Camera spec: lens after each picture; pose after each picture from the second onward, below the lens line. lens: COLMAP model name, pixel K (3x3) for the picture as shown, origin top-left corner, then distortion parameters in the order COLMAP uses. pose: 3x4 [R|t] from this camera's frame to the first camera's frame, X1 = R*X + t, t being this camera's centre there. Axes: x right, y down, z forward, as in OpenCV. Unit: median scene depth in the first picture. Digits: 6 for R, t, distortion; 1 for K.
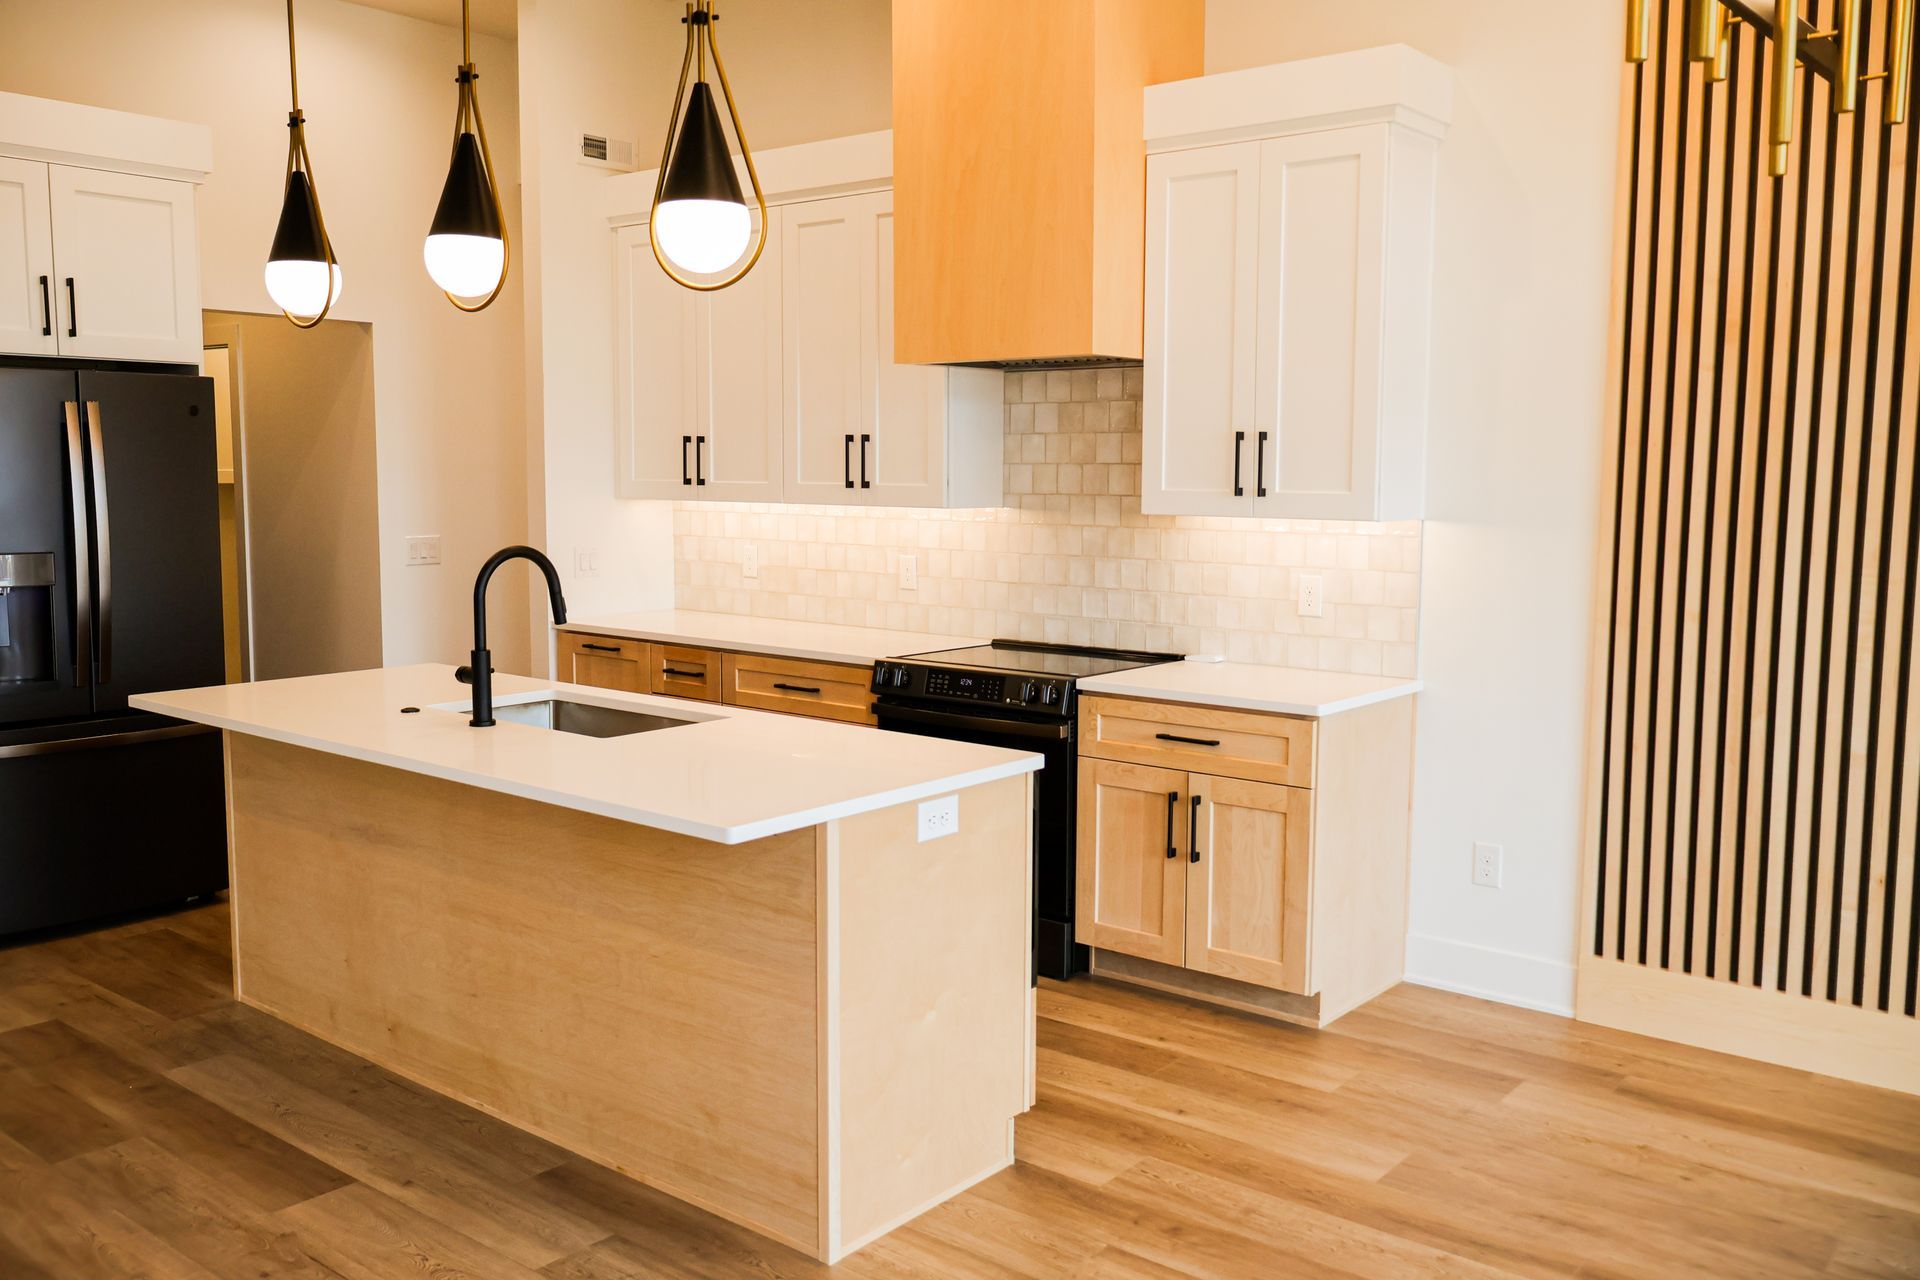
lens RADIAL K [[1600.2, 0, 960.0], [0, 1600.2, 640.0], [0, 0, 1]] dist [-0.002441, -0.003552]
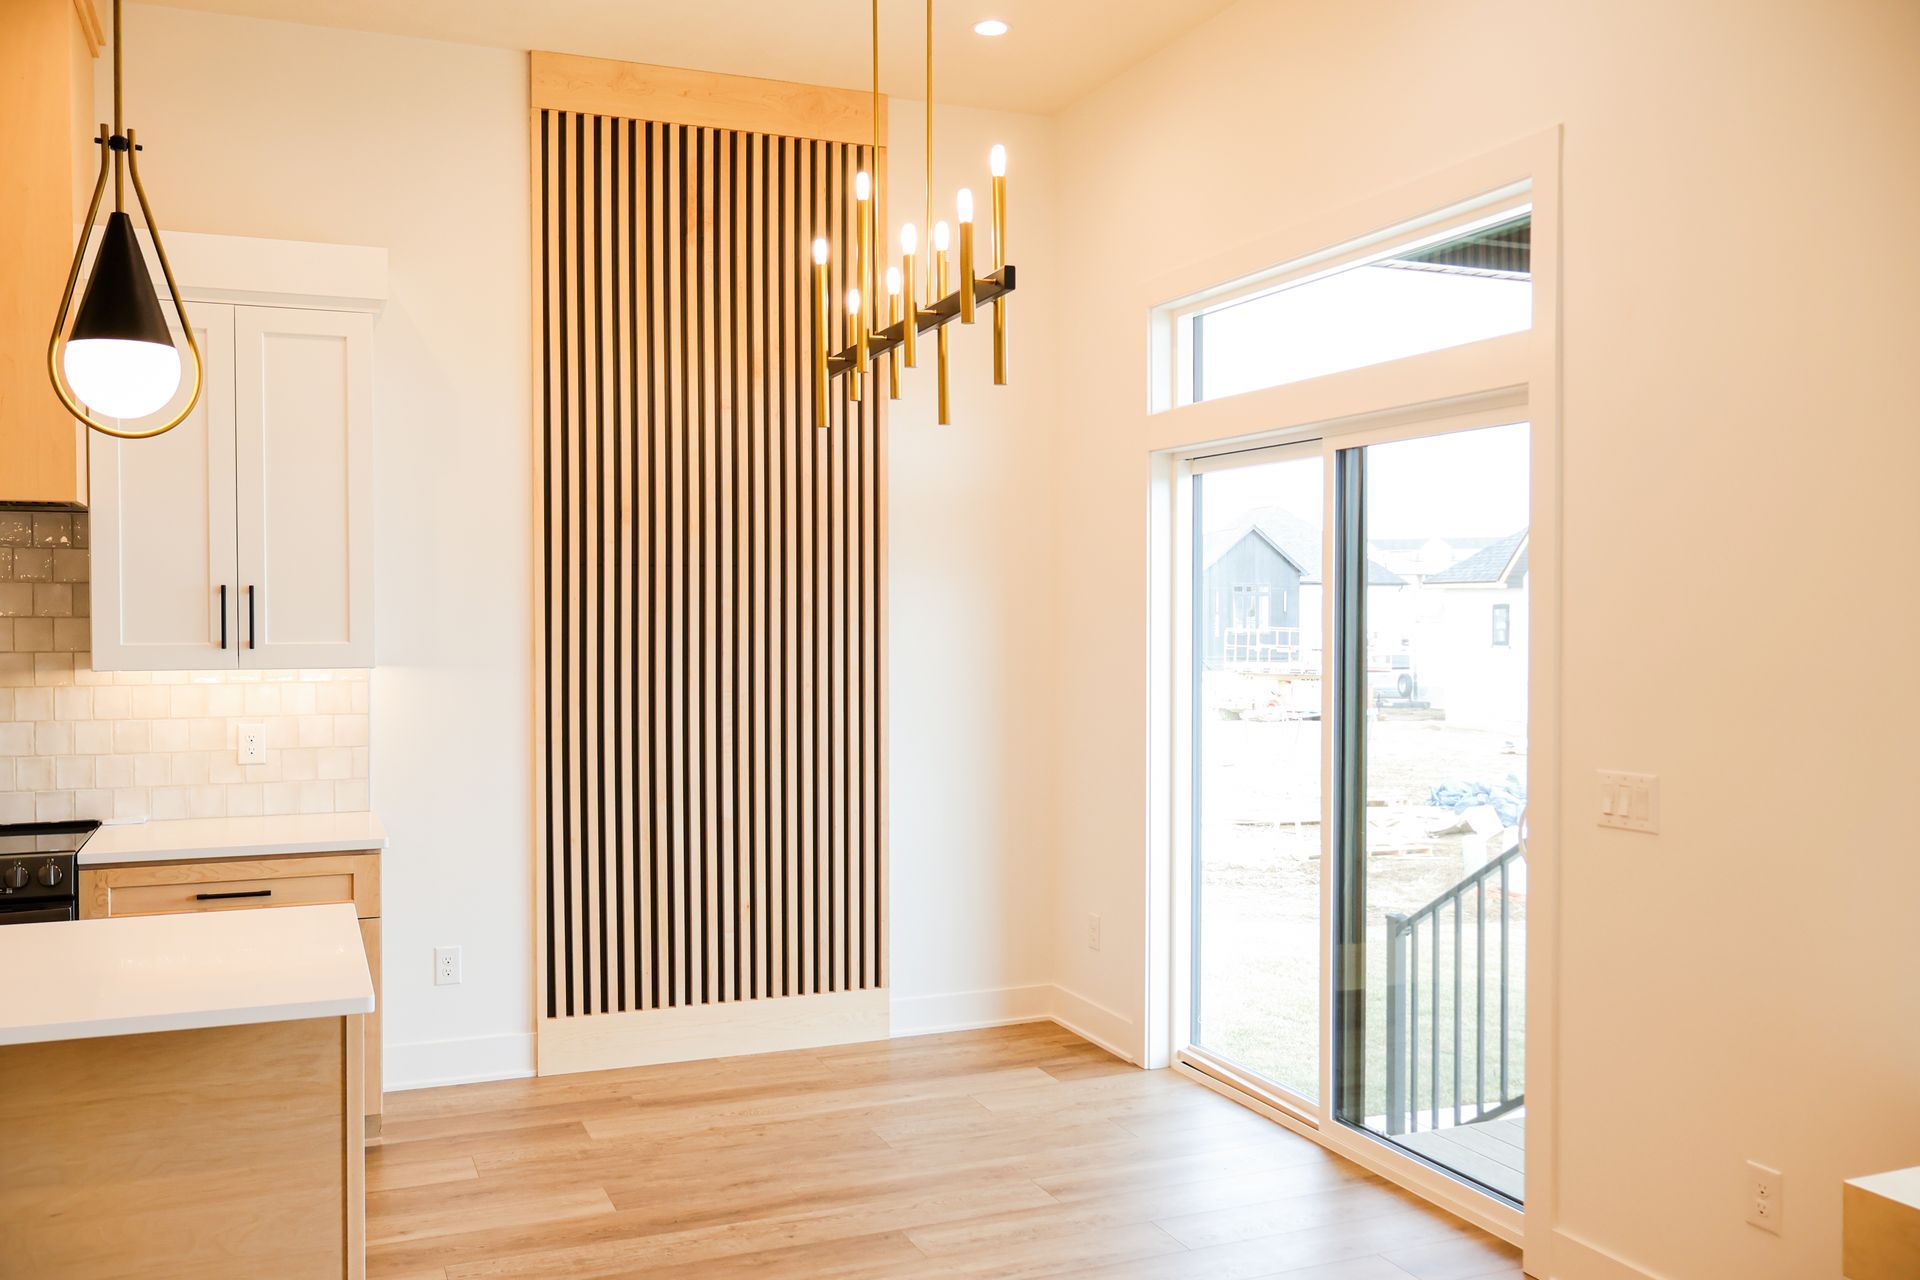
lens RADIAL K [[1621.8, 0, 964.0], [0, 1621.8, 636.6], [0, 0, 1]] dist [-0.008100, -0.003946]
pose [[0.471544, -0.021077, 0.881590, -0.566852], [0.098092, 0.994764, -0.028684, -0.025620], [-0.876370, 0.100003, 0.471143, 0.126384]]
